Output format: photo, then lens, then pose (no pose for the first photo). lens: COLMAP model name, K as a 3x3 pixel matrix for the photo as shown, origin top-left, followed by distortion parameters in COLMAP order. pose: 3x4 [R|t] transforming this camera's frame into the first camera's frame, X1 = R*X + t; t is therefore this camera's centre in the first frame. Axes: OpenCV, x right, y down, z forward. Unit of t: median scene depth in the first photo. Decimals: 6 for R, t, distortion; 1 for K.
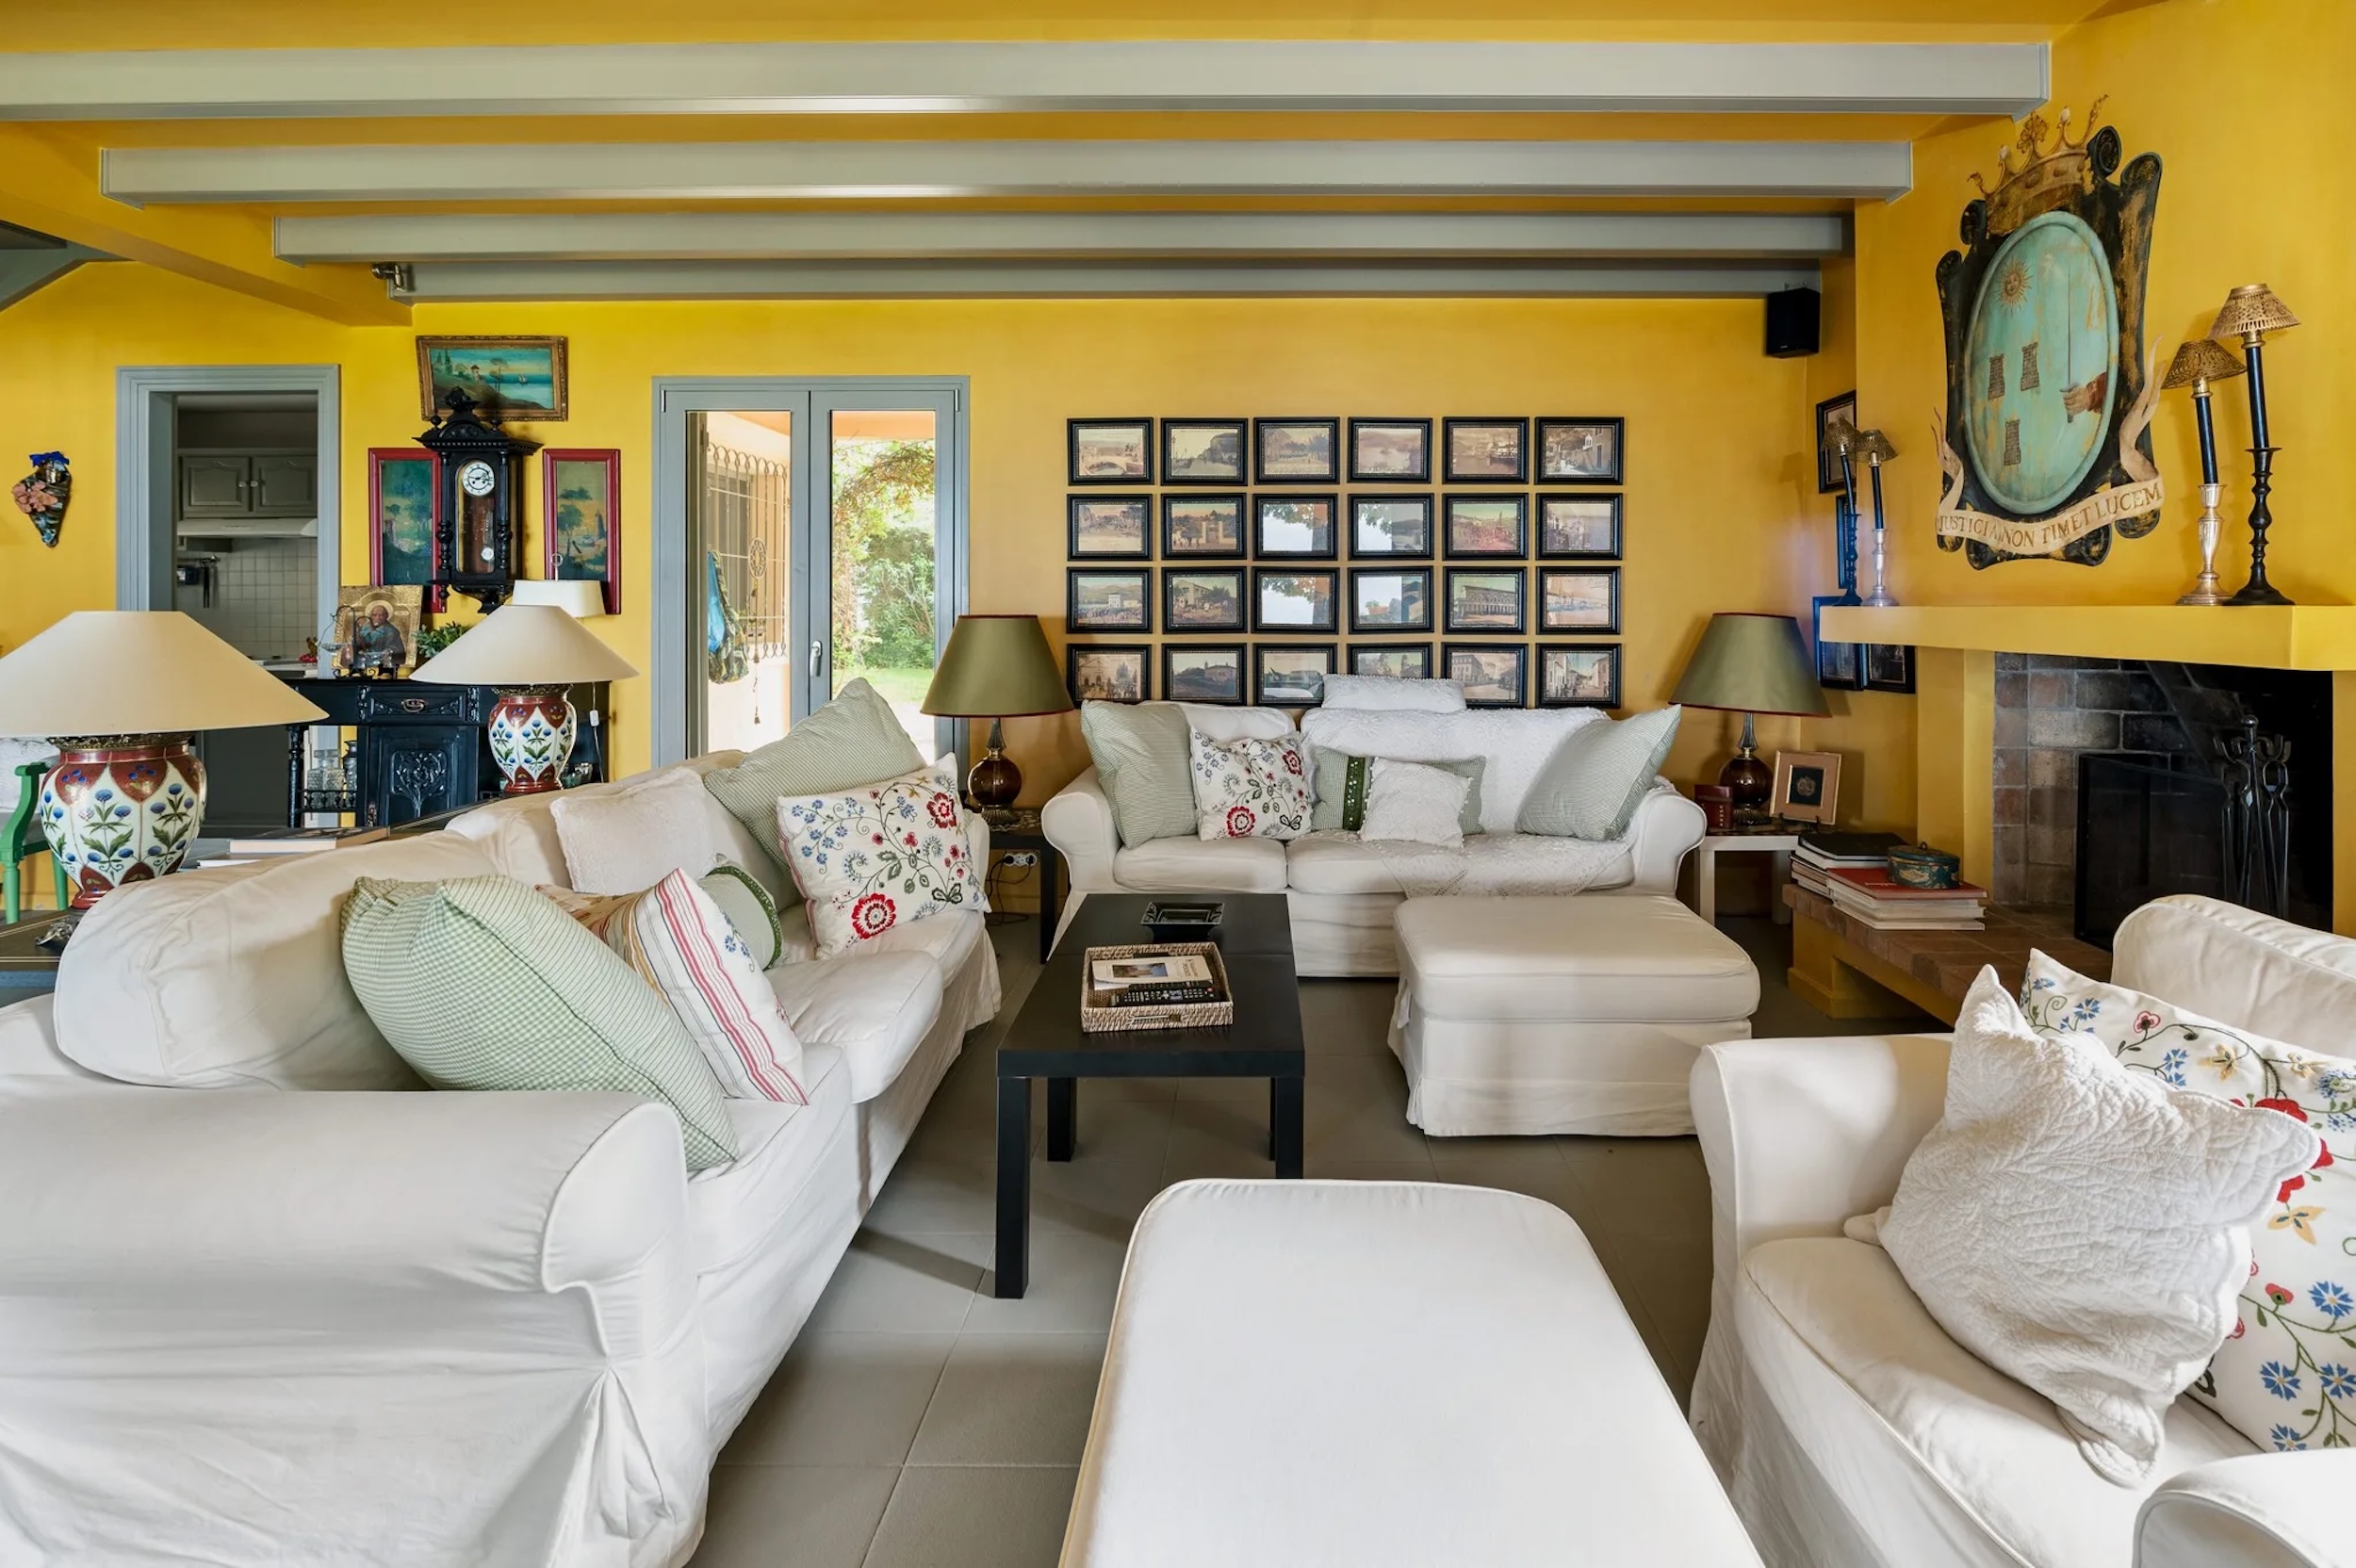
lens RADIAL K [[1120.0, 0, 1177.2], [0, 1120.0, 640.4], [0, 0, 1]] dist [0.033138, -0.000145]
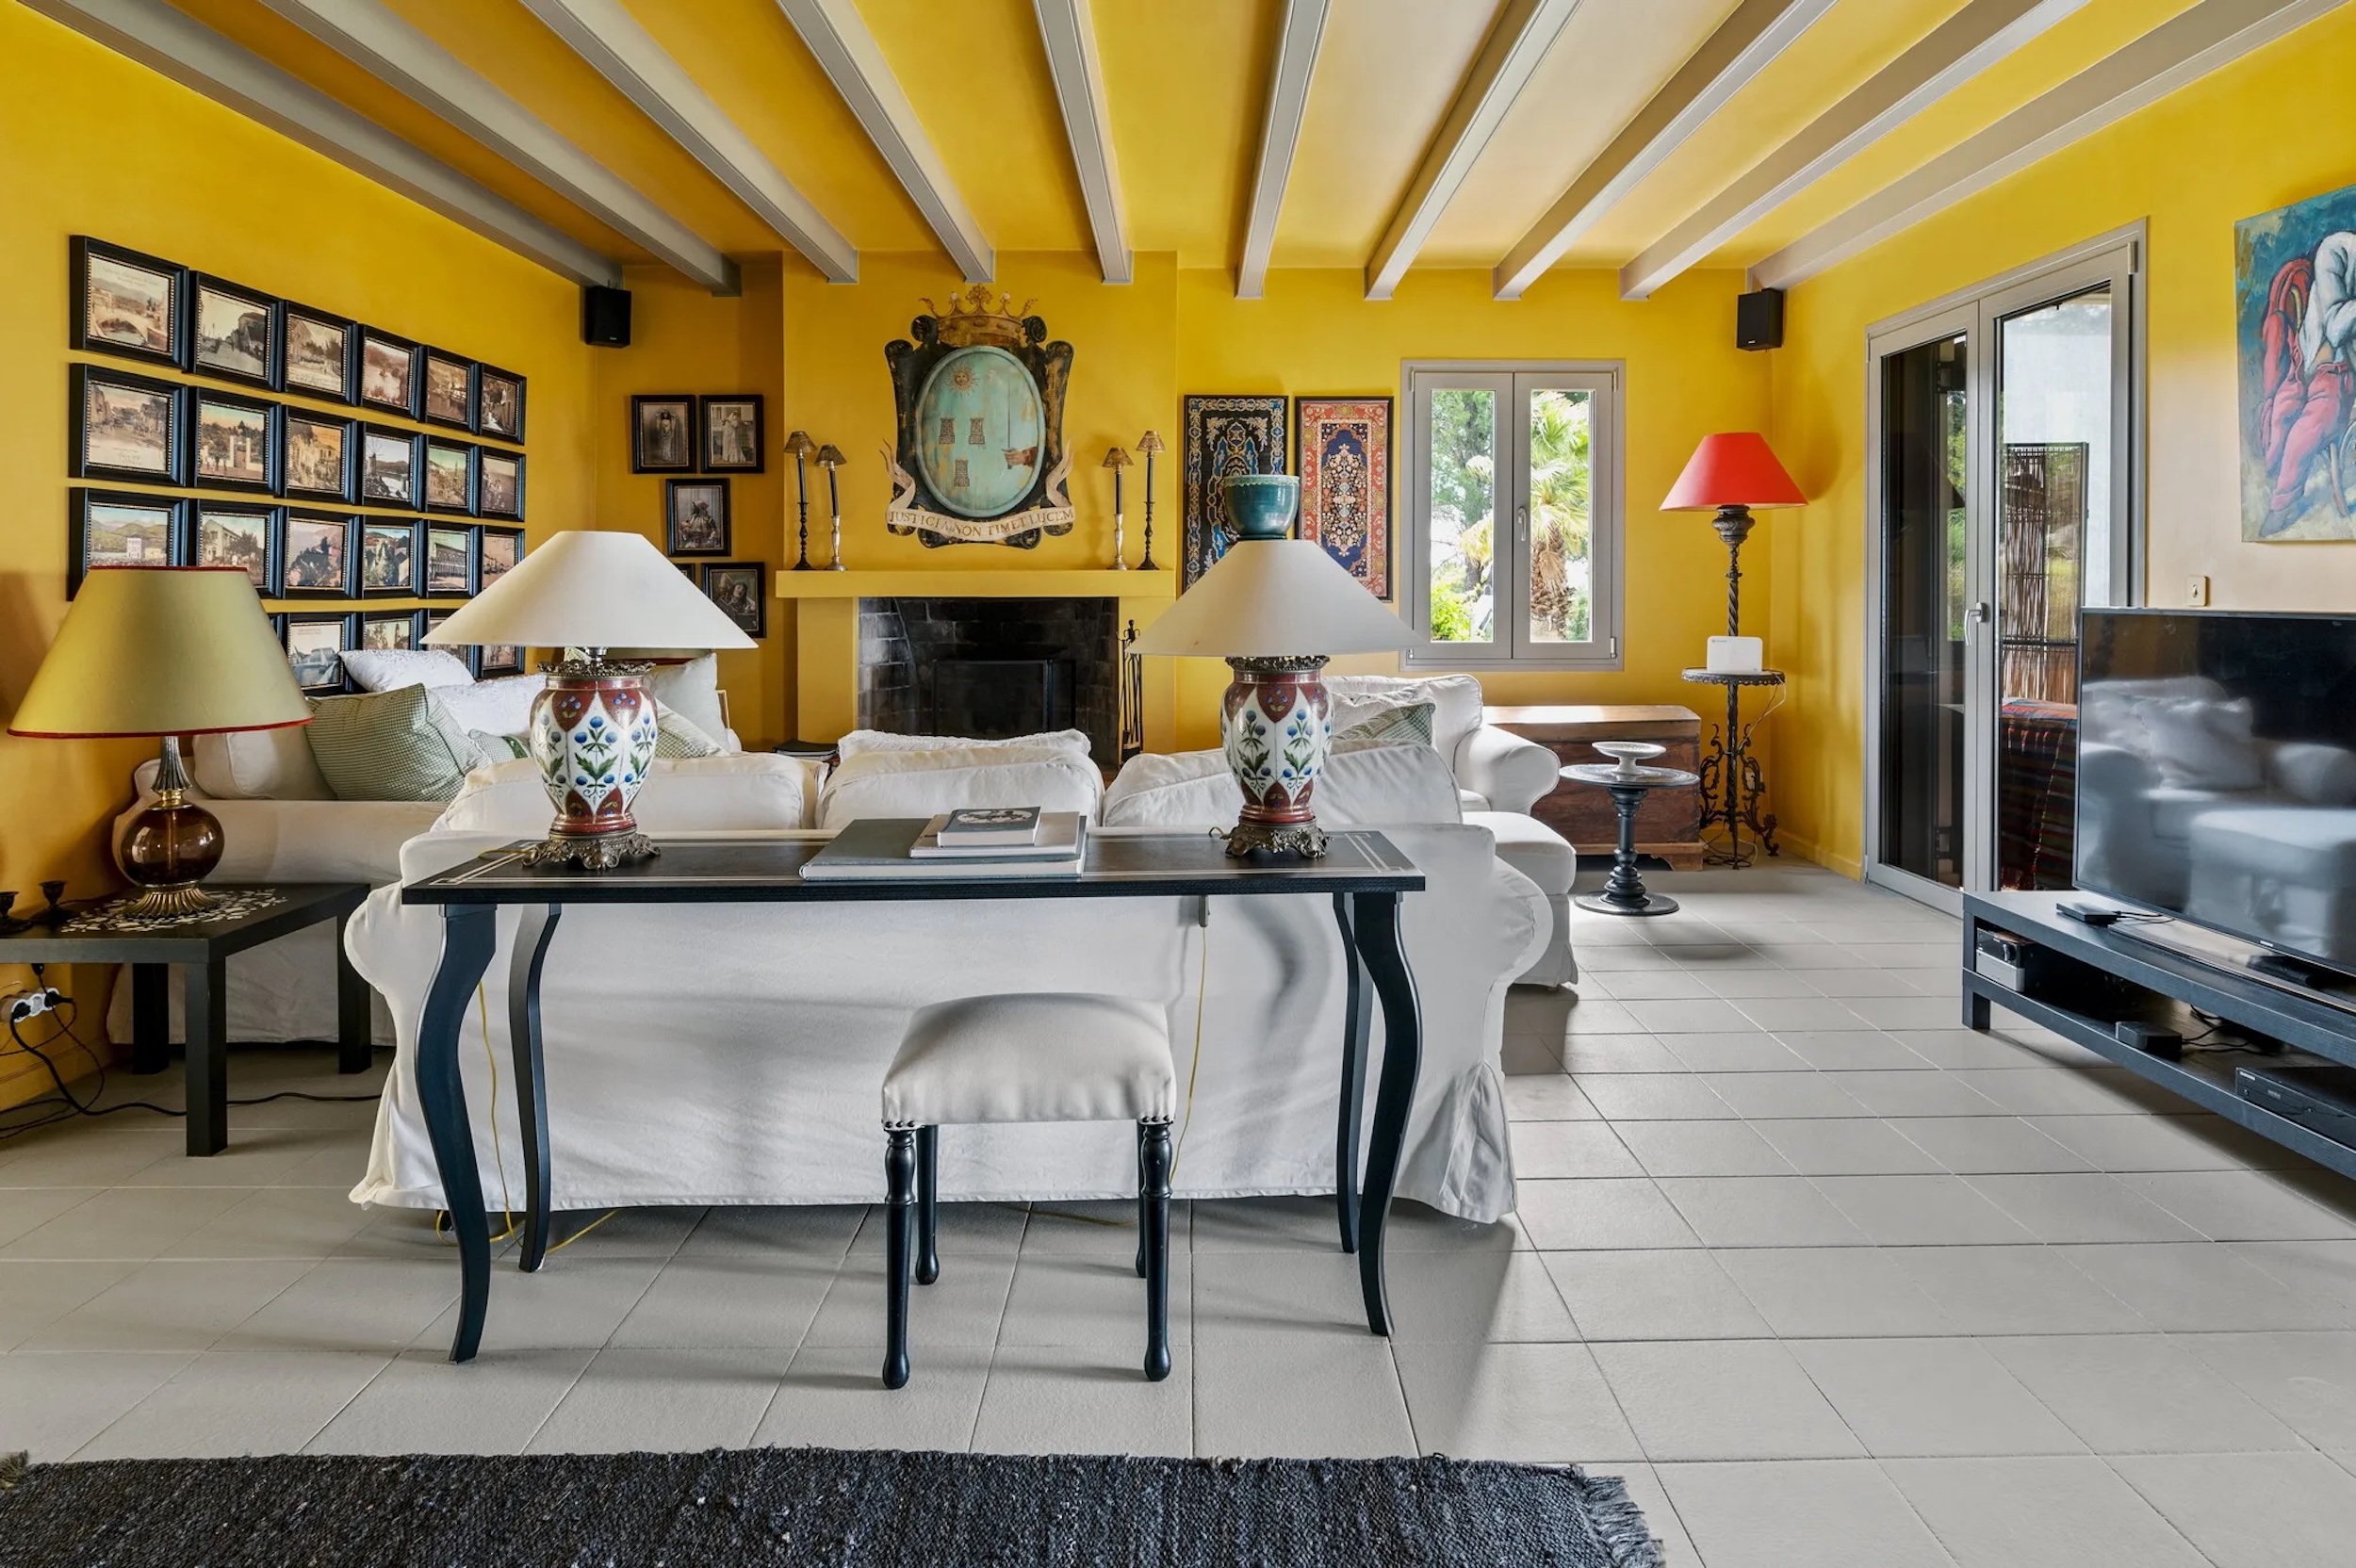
lens RADIAL K [[1413.4, 0, 1178.0], [0, 1413.4, 784.0], [0, 0, 1]] dist [0.004499, 0.001472]
pose [[0.002317, -0.135122, 0.990826, -1.357145], [0.030025, 0.990392, 0.134993, 0.009817], [-0.999546, 0.029437, 0.006351, 0.650339]]
